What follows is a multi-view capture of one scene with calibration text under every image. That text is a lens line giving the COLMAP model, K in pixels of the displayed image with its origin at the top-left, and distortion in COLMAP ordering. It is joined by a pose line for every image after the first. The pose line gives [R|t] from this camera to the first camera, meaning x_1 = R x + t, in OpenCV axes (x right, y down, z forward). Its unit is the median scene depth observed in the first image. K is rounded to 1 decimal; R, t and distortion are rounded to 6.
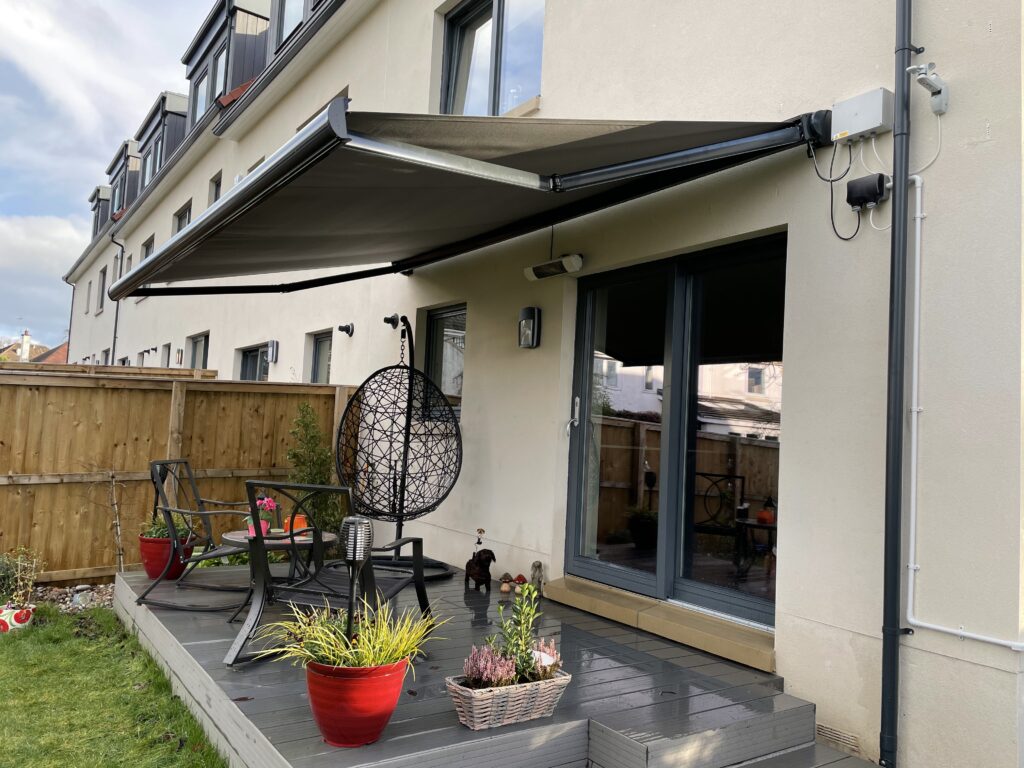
lens RADIAL K [[776.5, 0, 519.3], [0, 776.5, 390.4], [0, 0, 1]] dist [0.060162, -0.081565]
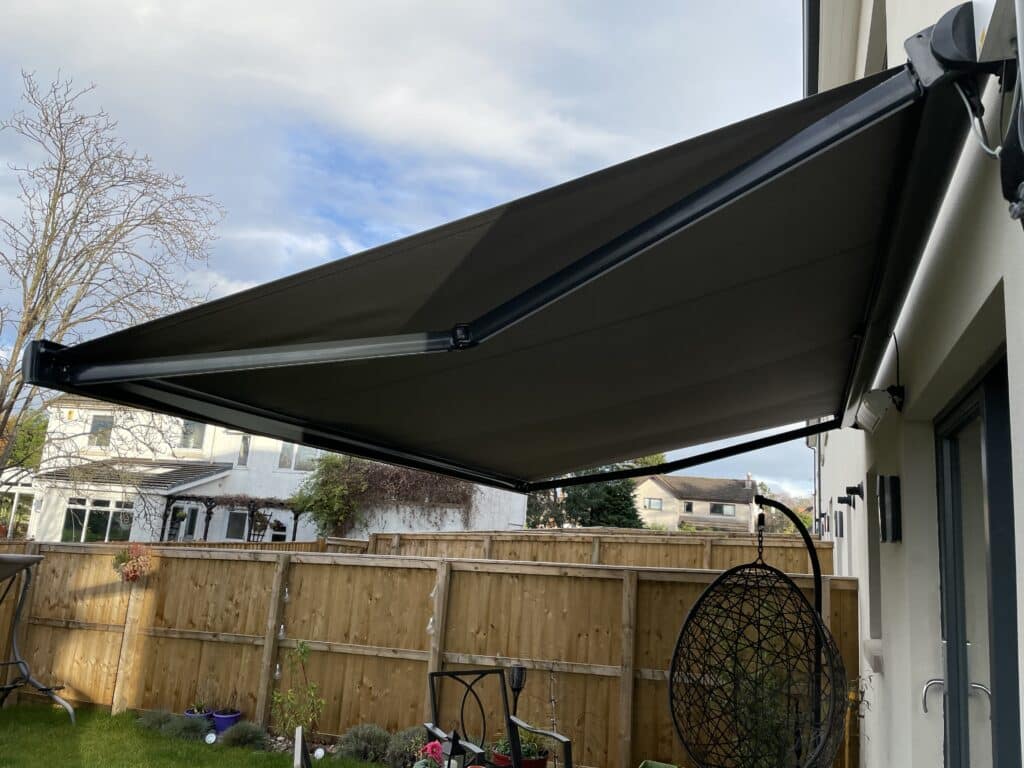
lens RADIAL K [[782.2, 0, 512.0], [0, 782.2, 384.0], [0, 0, 1]] dist [0.078260, -0.120074]
pose [[0.559948, -0.167397, -0.811441, 0.328813], [0.004737, 0.980008, -0.198903, -0.048250], [0.828514, 0.107532, 0.549546, 0.359366]]
